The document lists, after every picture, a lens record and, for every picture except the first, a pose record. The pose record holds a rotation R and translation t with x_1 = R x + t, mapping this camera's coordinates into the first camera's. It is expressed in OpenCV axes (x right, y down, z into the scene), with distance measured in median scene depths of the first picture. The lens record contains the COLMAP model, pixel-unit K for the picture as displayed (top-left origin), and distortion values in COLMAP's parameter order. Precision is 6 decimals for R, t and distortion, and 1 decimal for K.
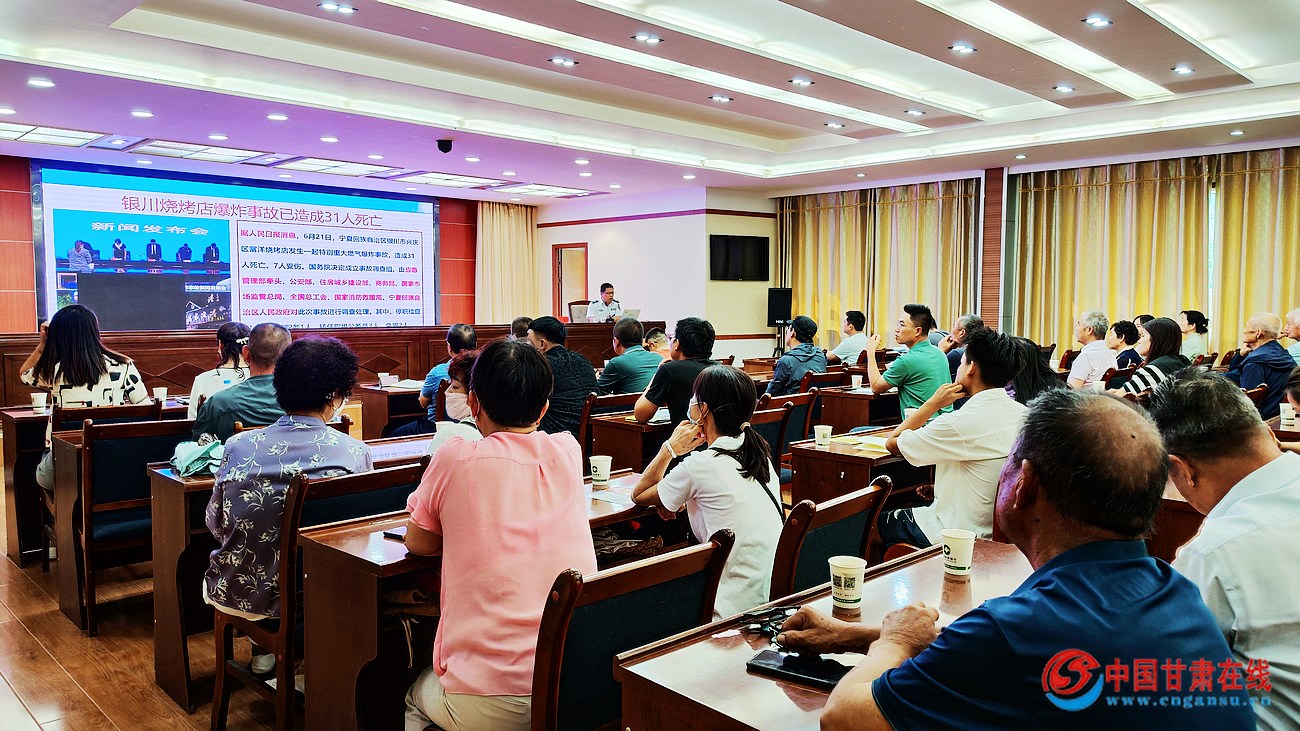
lens RADIAL K [[914.7, 0, 655.2], [0, 914.7, 364.6], [0, 0, 1]] dist [-0.007361, -0.005783]
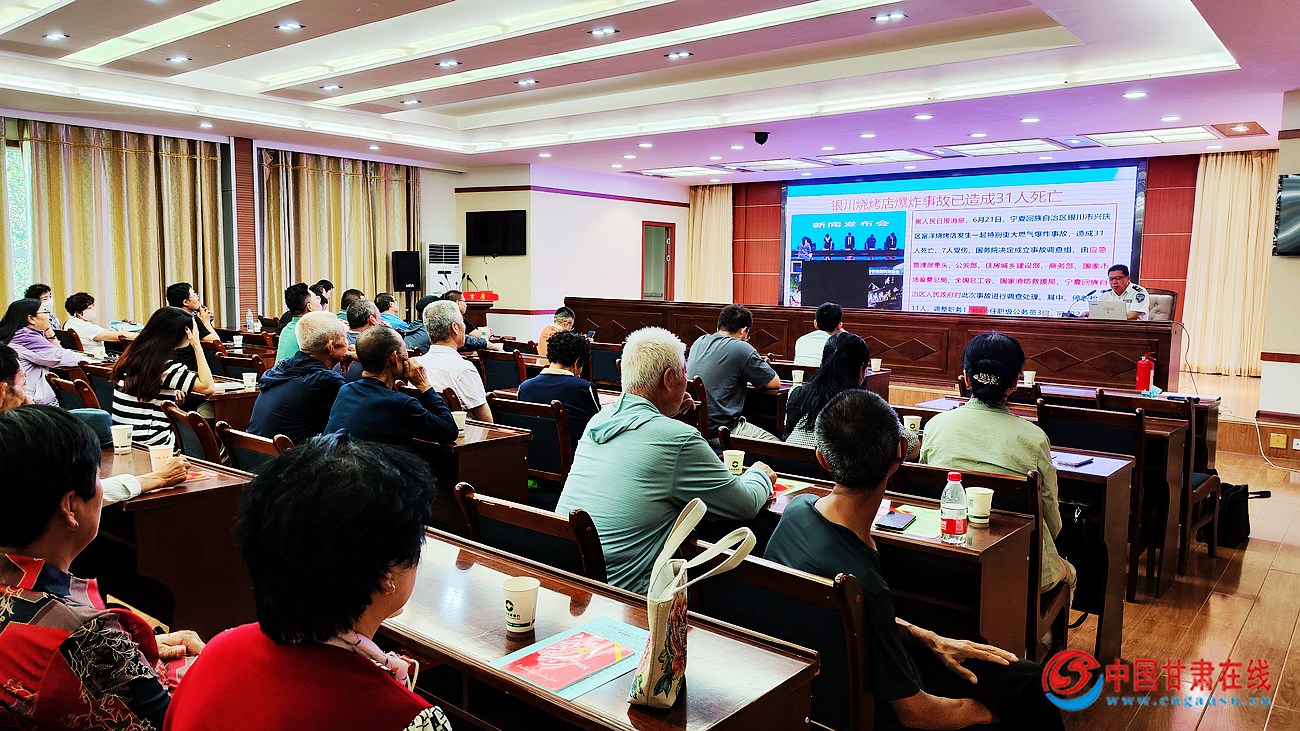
lens RADIAL K [[914.7, 0, 647.6], [0, 914.7, 358.5], [0, 0, 1]] dist [-0.007361, -0.005783]
pose [[0.070748, 0.086030, -0.993777, 0.649700], [-0.084639, 0.993199, 0.079954, -0.041453], [0.993897, 0.078456, 0.077548, 0.615020]]
